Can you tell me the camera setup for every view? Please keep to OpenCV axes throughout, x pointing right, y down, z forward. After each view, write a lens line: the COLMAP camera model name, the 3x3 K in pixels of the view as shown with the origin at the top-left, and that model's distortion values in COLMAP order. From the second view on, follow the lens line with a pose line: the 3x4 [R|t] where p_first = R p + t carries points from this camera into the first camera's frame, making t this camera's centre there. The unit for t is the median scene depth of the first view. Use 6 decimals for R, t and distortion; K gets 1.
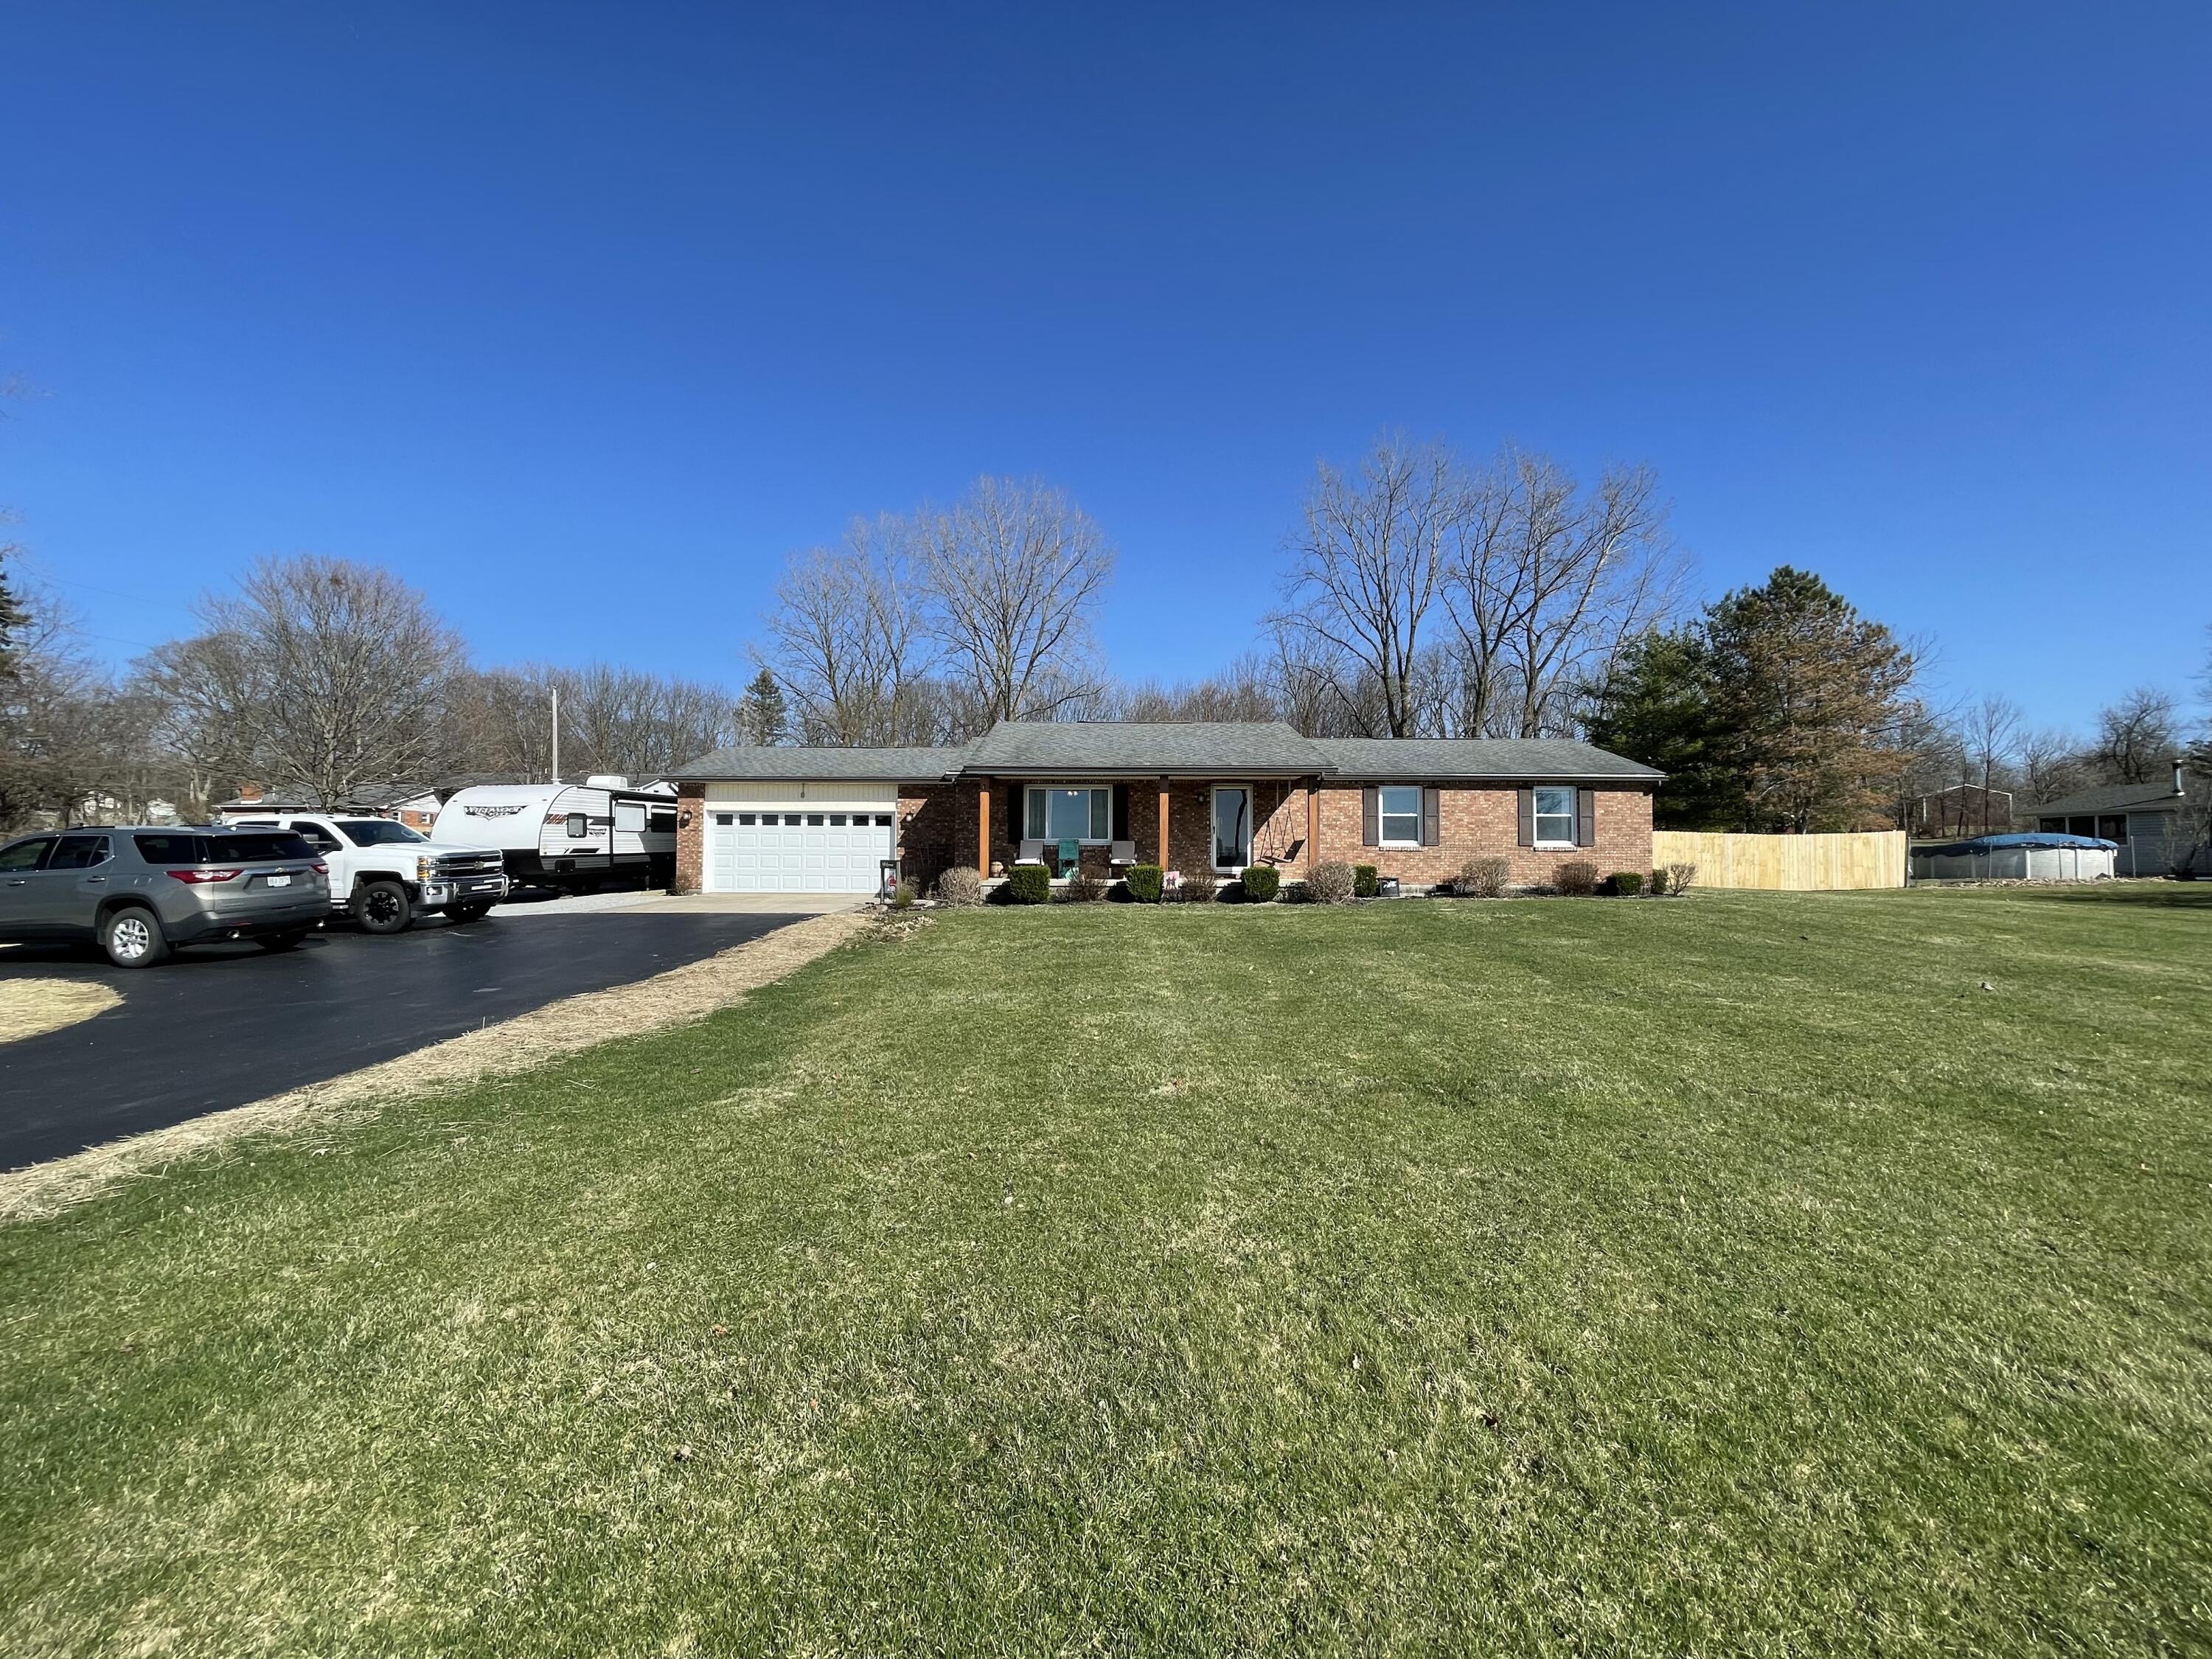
lens RADIAL K [[890.7, 0, 1106.0], [0, 890.7, 829.5], [0, 0, 1]] dist [-0.001986, -0.000442]
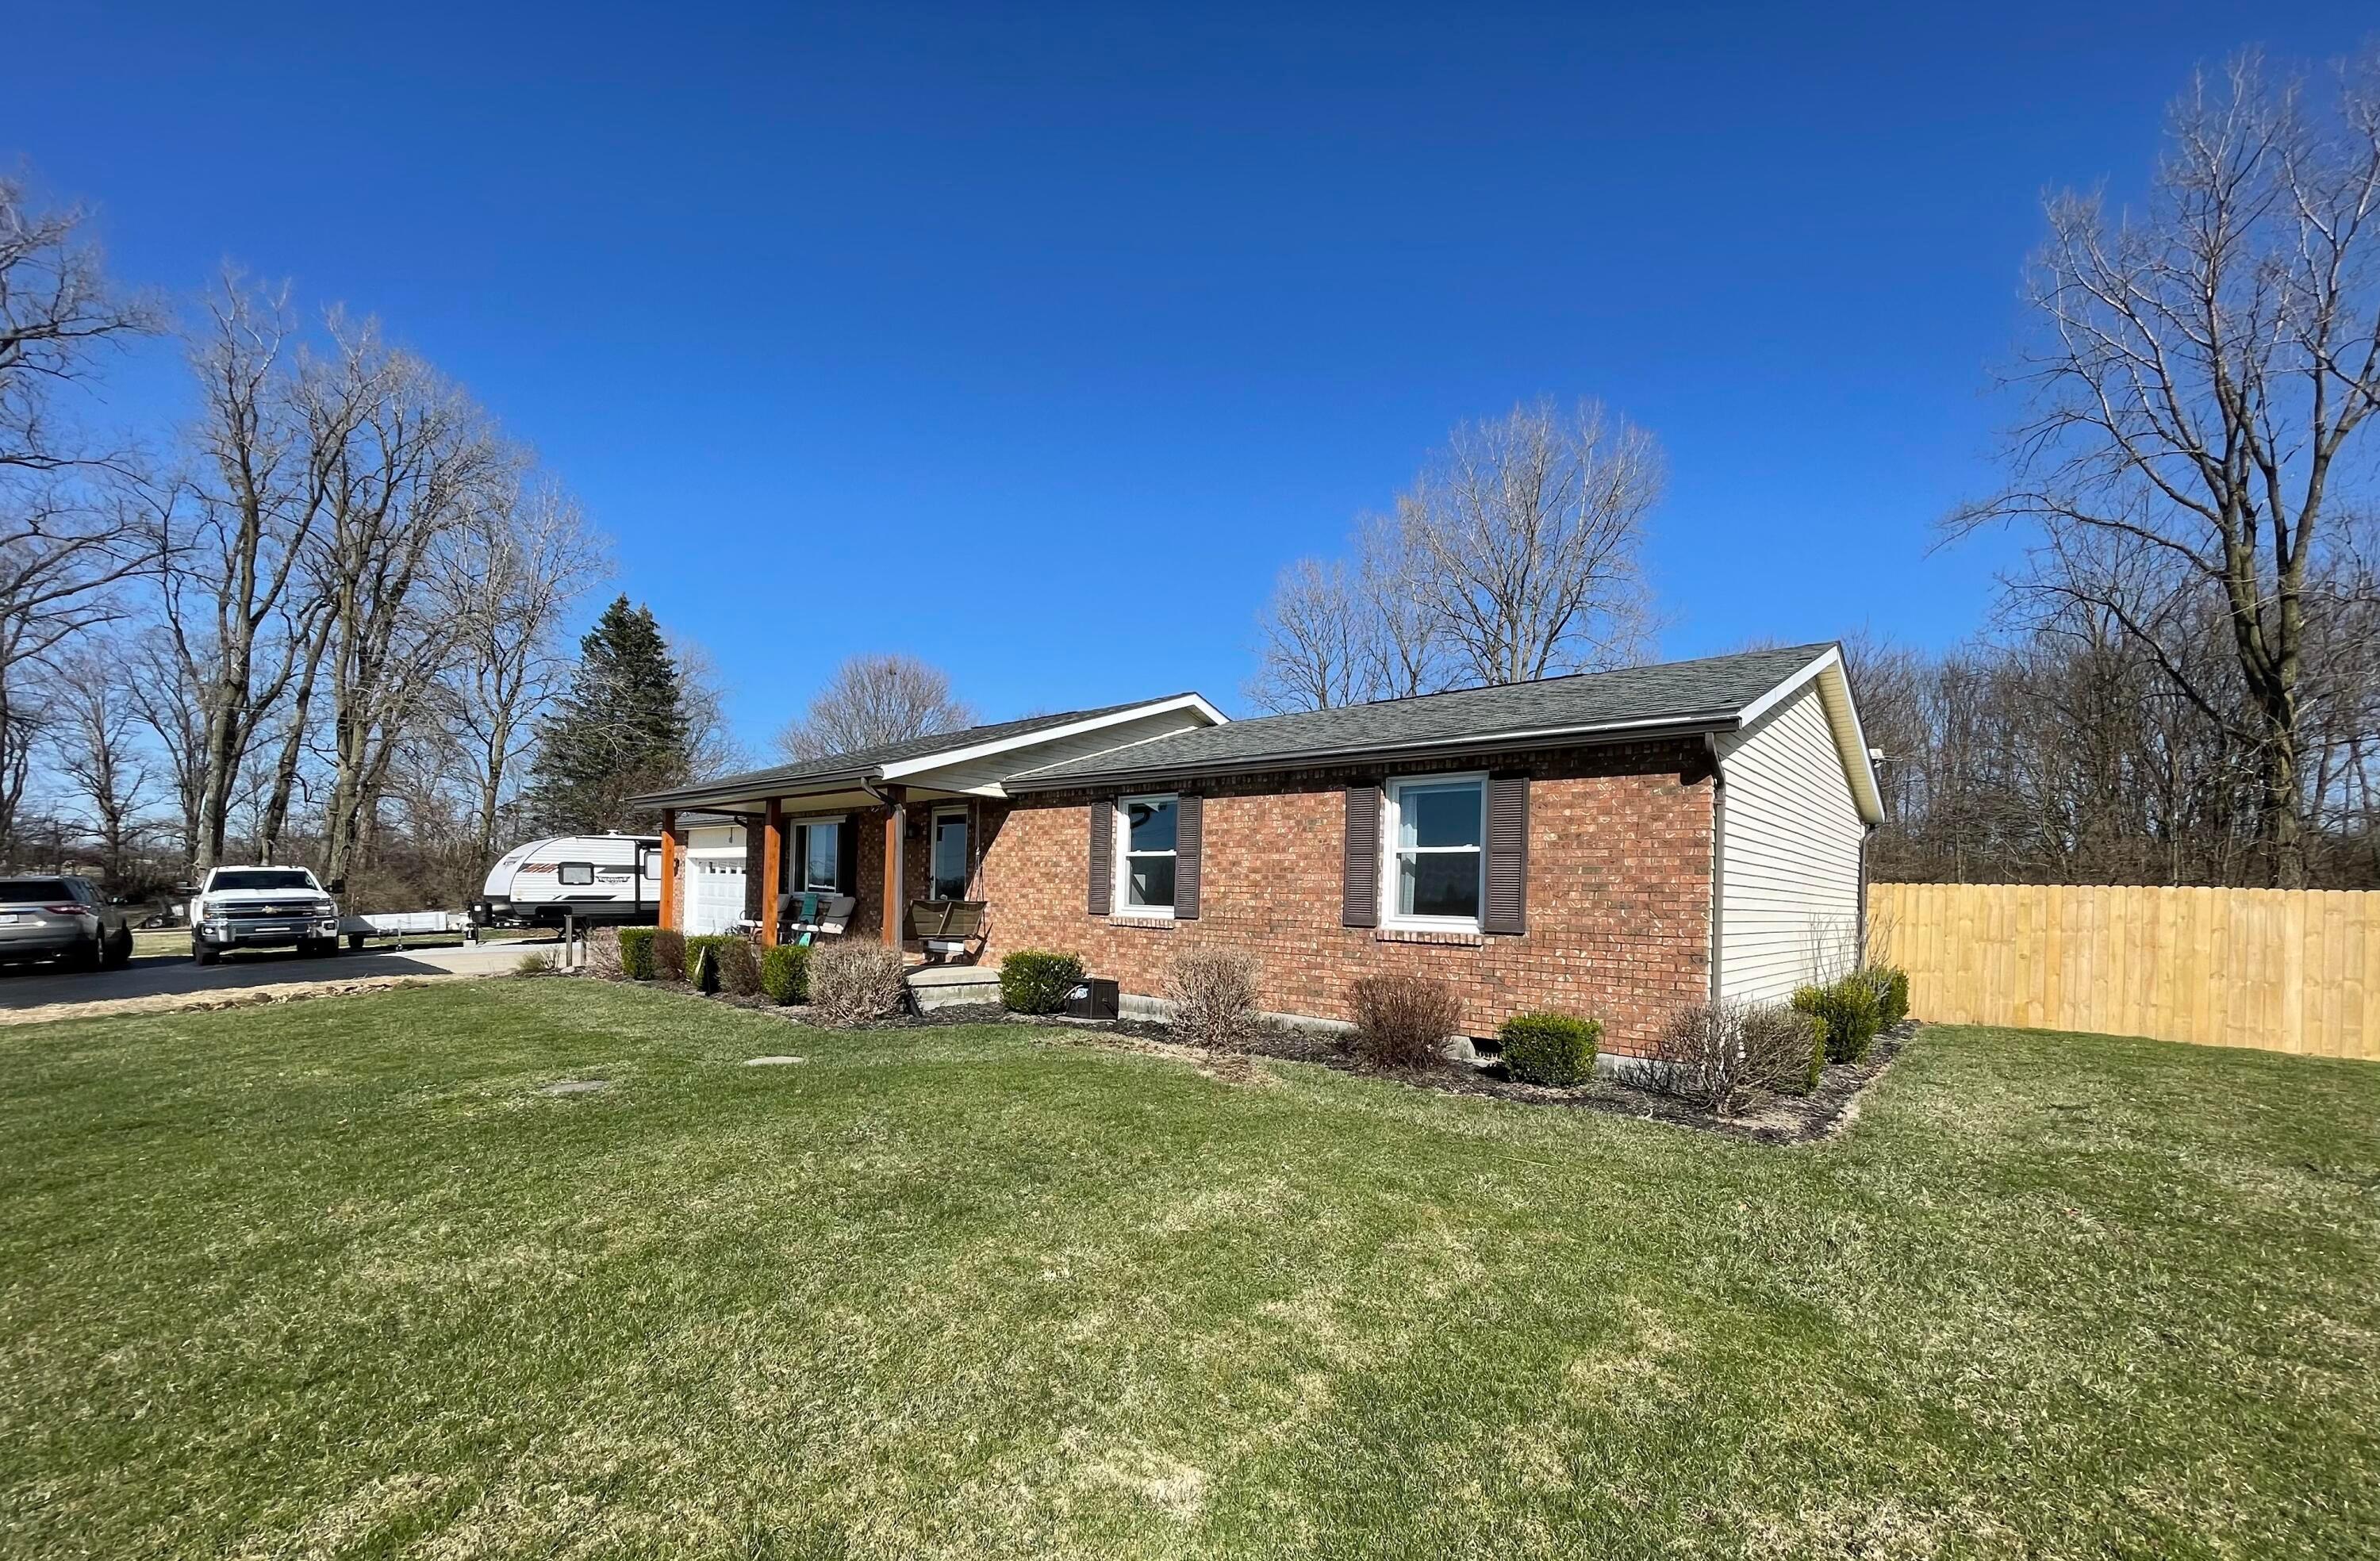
lens RADIAL K [[962.6, 0, 1197.3], [0, 962.6, 888.4], [0, 0, 1]] dist [-0.000632, -0.000066]
pose [[0.750795, 0.010904, -0.660445, 0.657966], [-0.001018, 0.999882, 0.015351, -0.005006], [0.660534, -0.010853, 0.750718, 0.580940]]
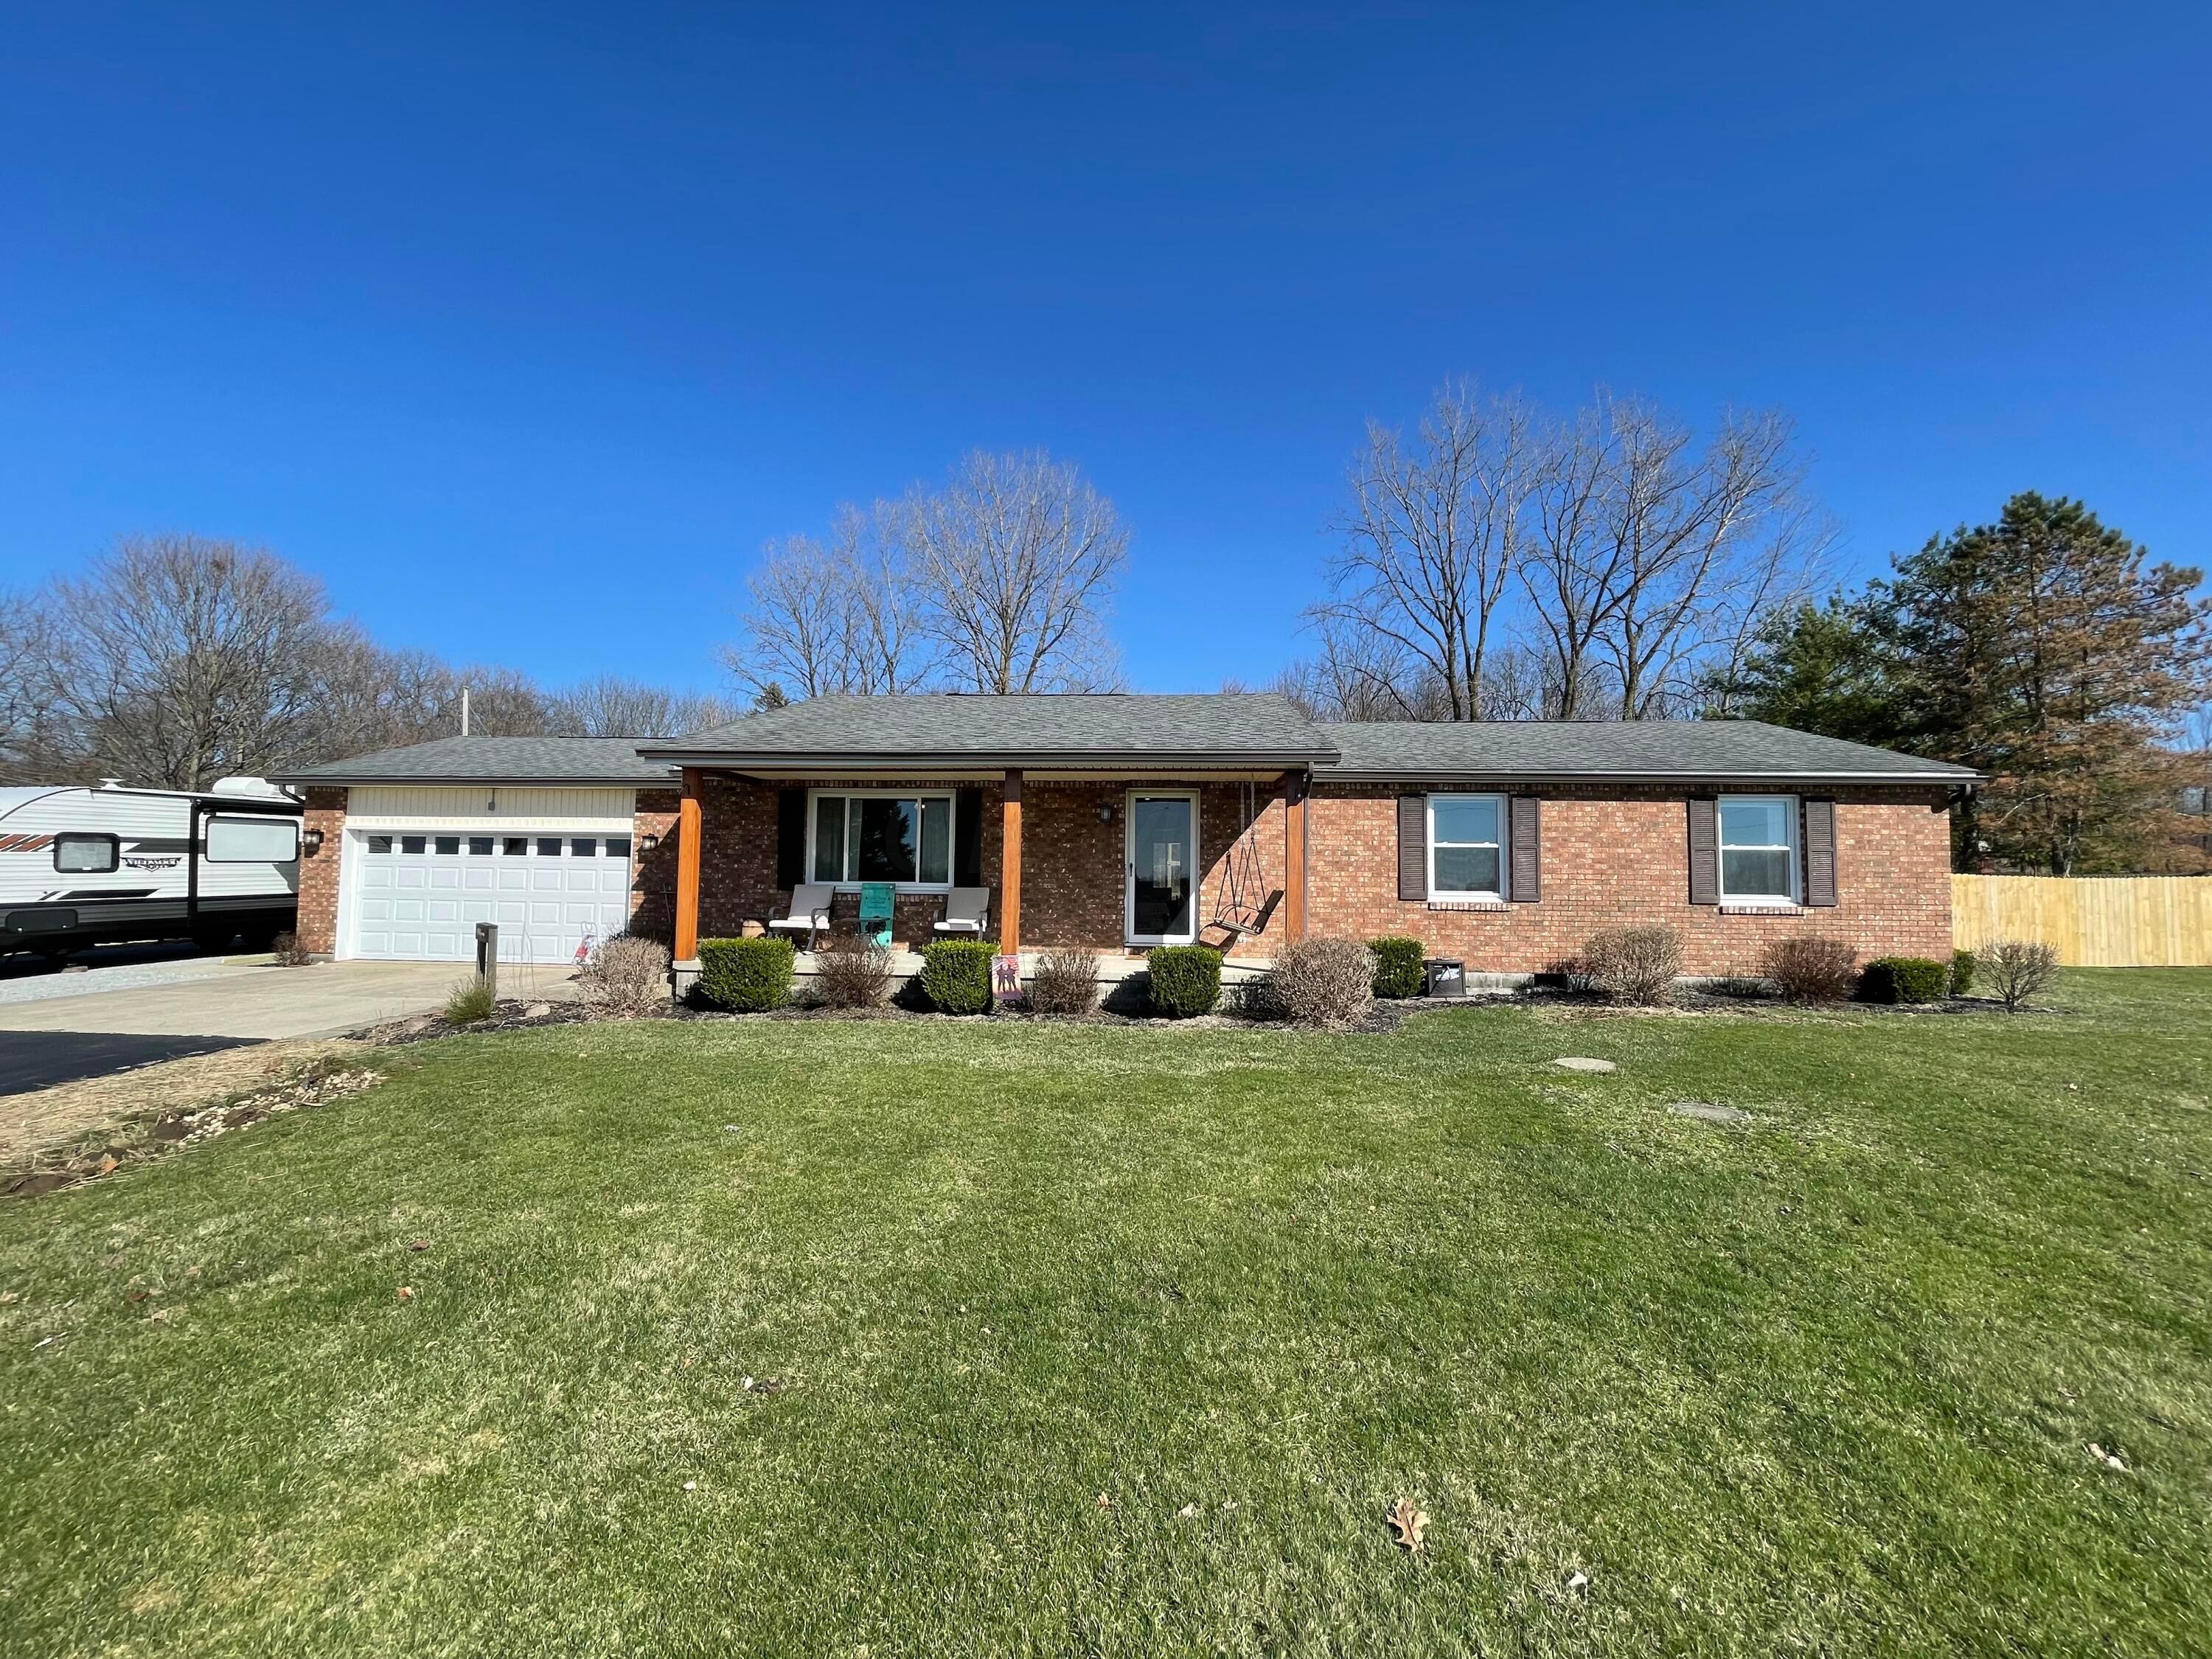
lens RADIAL K [[890.7, 0, 1106.0], [0, 890.7, 829.5], [0, 0, 1]] dist [-0.001986, -0.000442]
pose [[0.997642, 0.005850, -0.068387, 0.135199], [-0.007563, 0.999663, -0.024825, -0.010025], [0.068219, 0.025284, 0.997350, 0.404576]]
